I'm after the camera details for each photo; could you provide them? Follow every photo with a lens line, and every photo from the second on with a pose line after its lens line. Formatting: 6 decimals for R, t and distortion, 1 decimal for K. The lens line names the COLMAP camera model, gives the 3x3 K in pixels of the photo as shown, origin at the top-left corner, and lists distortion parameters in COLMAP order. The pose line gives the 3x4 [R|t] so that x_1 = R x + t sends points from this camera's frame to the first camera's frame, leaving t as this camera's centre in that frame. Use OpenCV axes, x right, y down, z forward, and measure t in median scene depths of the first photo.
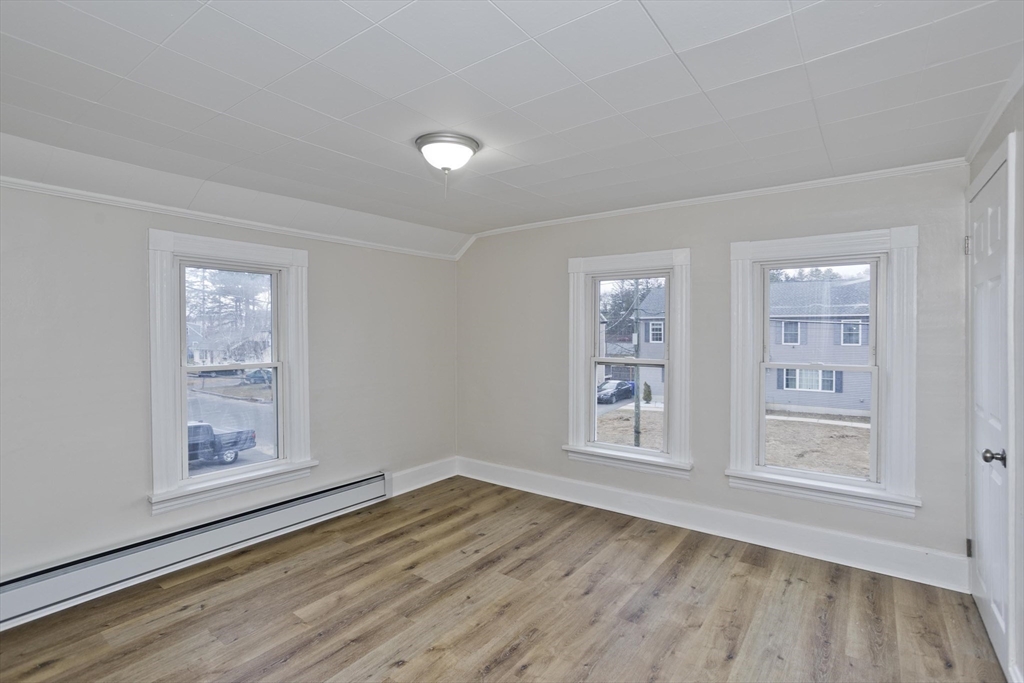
lens RADIAL K [[505.4, 0, 511.9], [0, 505.4, 336.4], [0, 0, 1]] dist [-0.034529, 0.019524]
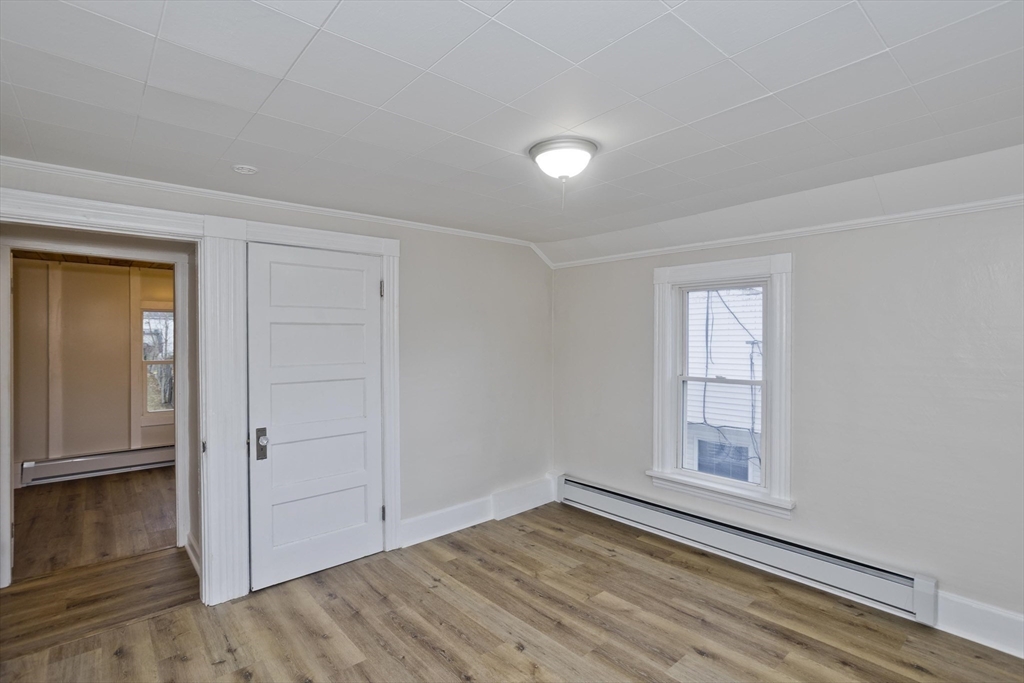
lens RADIAL K [[505.4, 0, 512.0], [0, 505.4, 343.1], [0, 0, 1]] dist [-0.034529, 0.019524]
pose [[-0.235898, 0.009370, -0.971733, 0.648512], [-0.008493, 0.999895, 0.011704, -0.030364], [0.971741, 0.011014, -0.235793, 0.930774]]
